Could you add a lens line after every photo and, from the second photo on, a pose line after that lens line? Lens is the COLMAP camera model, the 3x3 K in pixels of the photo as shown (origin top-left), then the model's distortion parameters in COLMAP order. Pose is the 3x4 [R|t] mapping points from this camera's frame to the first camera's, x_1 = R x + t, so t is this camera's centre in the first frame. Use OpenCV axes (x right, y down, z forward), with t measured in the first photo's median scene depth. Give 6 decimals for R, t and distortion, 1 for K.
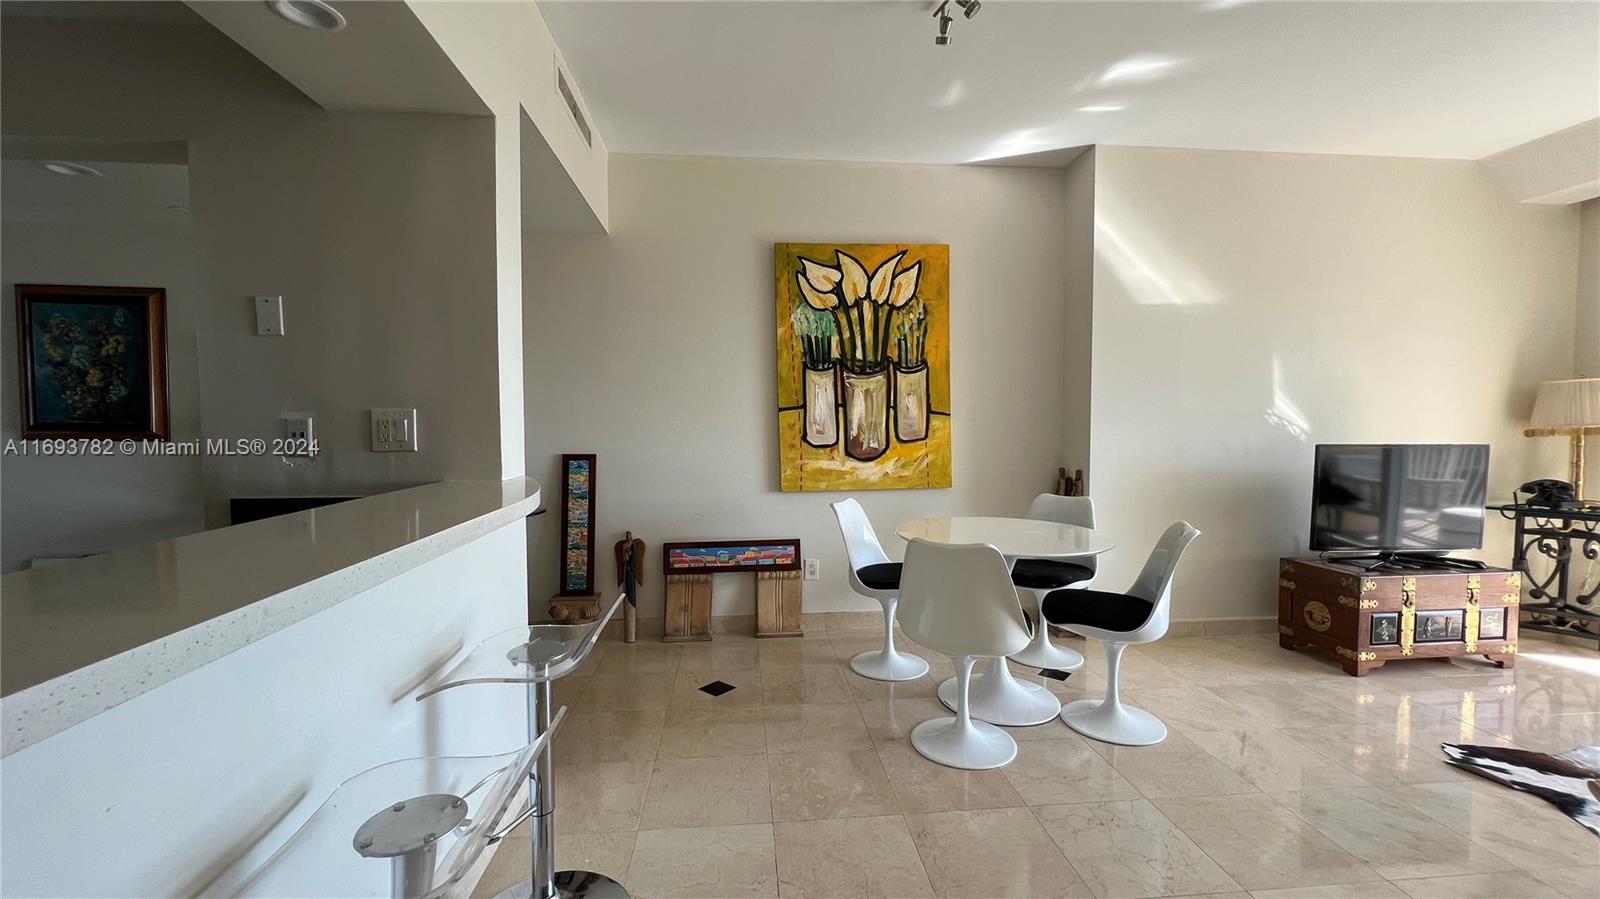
lens RADIAL K [[639.0, 0, 798.7], [0, 639.0, 448.7], [0, 0, 1]] dist [-0.004670, 0.000794]
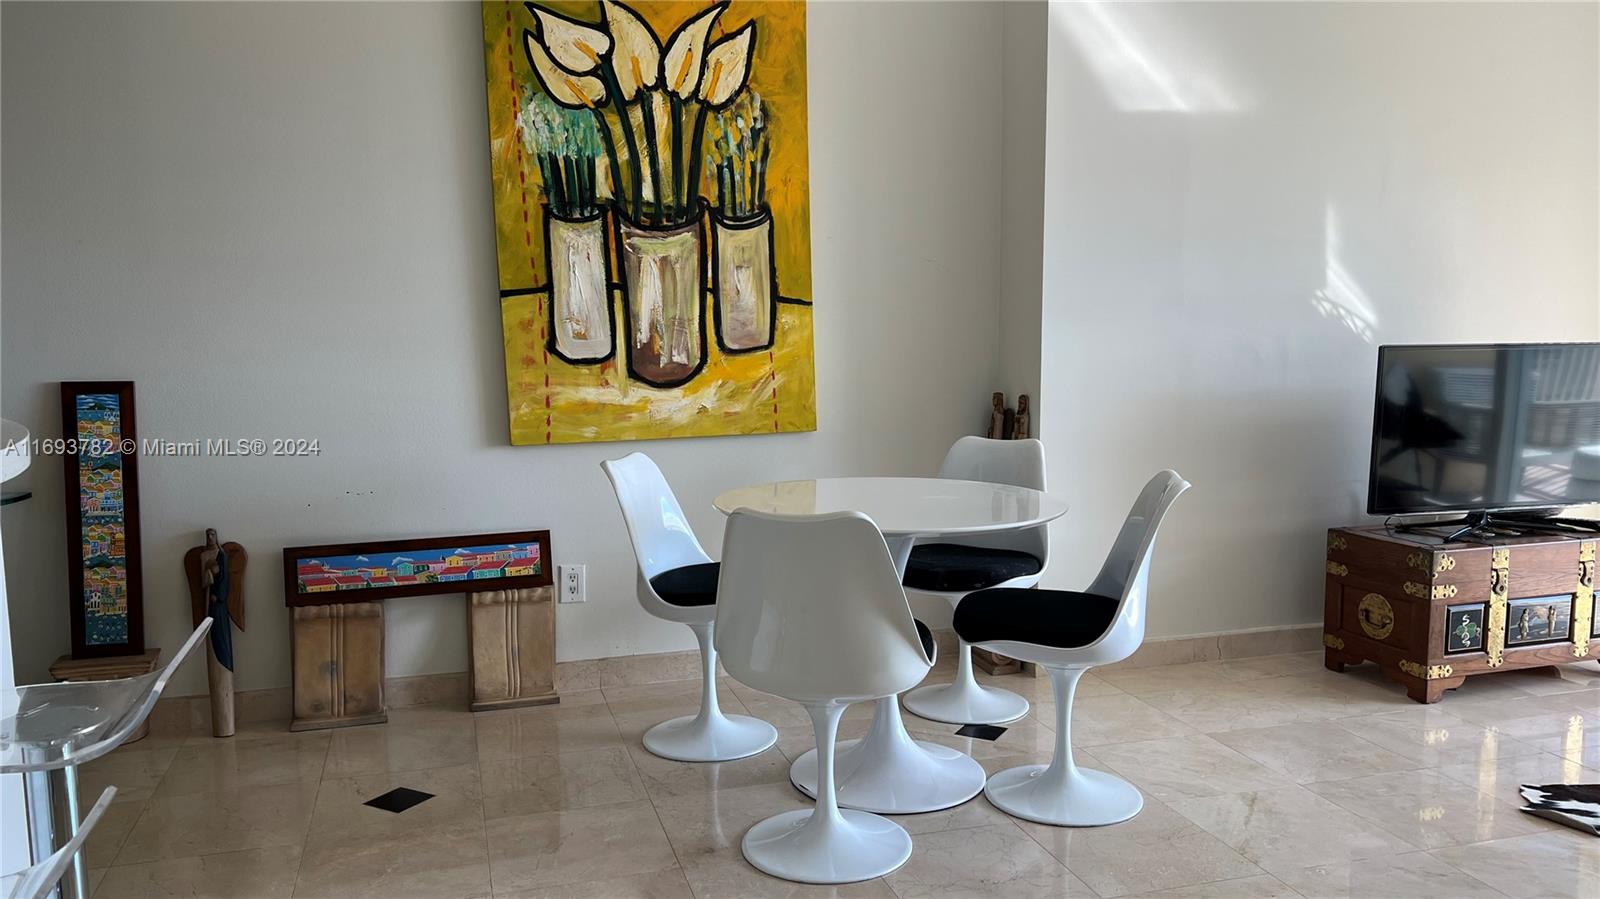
lens RADIAL K [[1198.1, 0, 799.3], [0, 1198.1, 472.7], [0, 0, 1]] dist [0.093963, -0.145729]
pose [[0.980803, -0.030856, 0.192547, 0.015699], [0.015596, 0.996651, 0.080274, 0.011697], [-0.194379, -0.075730, 0.977999, -0.060146]]
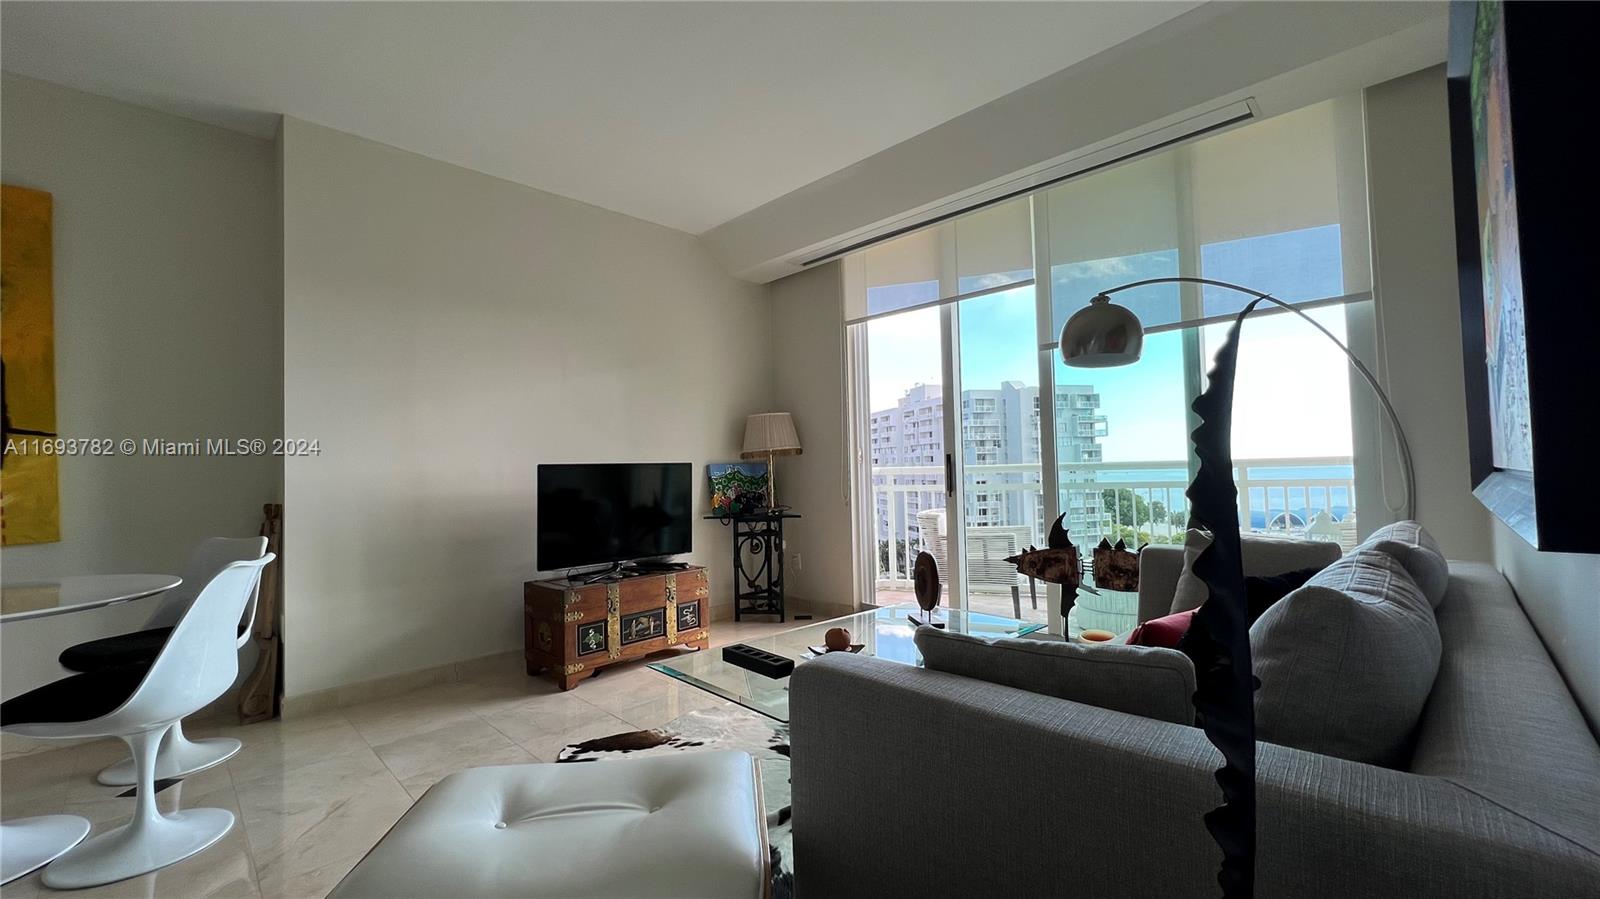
lens RADIAL K [[639.0, 0, 798.7], [0, 639.0, 448.7], [0, 0, 1]] dist [-0.004670, 0.000794]
pose [[0.765789, 0.001629, 0.643090, 0.427693], [0.051744, 0.996598, -0.064141, 0.048842], [-0.641007, 0.082394, 0.763100, -0.039222]]
